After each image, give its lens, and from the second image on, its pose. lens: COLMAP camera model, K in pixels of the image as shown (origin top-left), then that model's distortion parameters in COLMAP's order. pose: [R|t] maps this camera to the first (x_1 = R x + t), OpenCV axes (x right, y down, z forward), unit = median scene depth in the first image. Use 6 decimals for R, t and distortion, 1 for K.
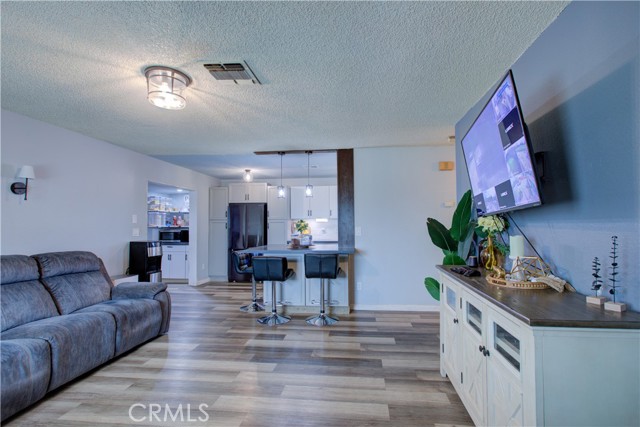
lens RADIAL K [[303.7, 0, 333.6], [0, 303.7, 212.6], [0, 0, 1]] dist [0.000160, 0.000038]
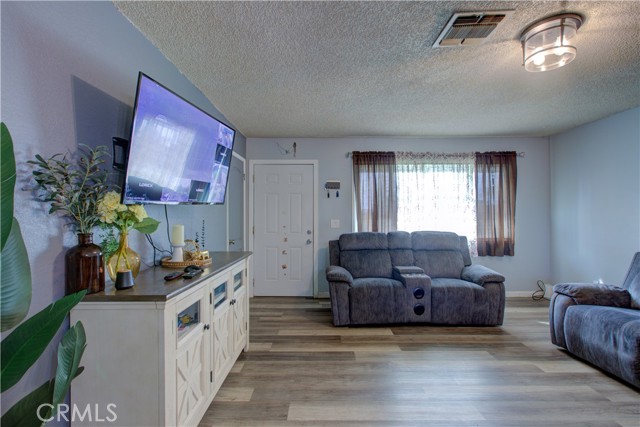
lens RADIAL K [[298.6, 0, 320.0], [0, 298.6, 215.1], [0, 0, 1]] dist [0.000066, -0.000047]
pose [[-0.995549, 0.007480, -0.093946, 0.101450], [0.011079, 0.999222, -0.037849, 0.047597], [0.093590, -0.038722, -0.994858, 1.192654]]
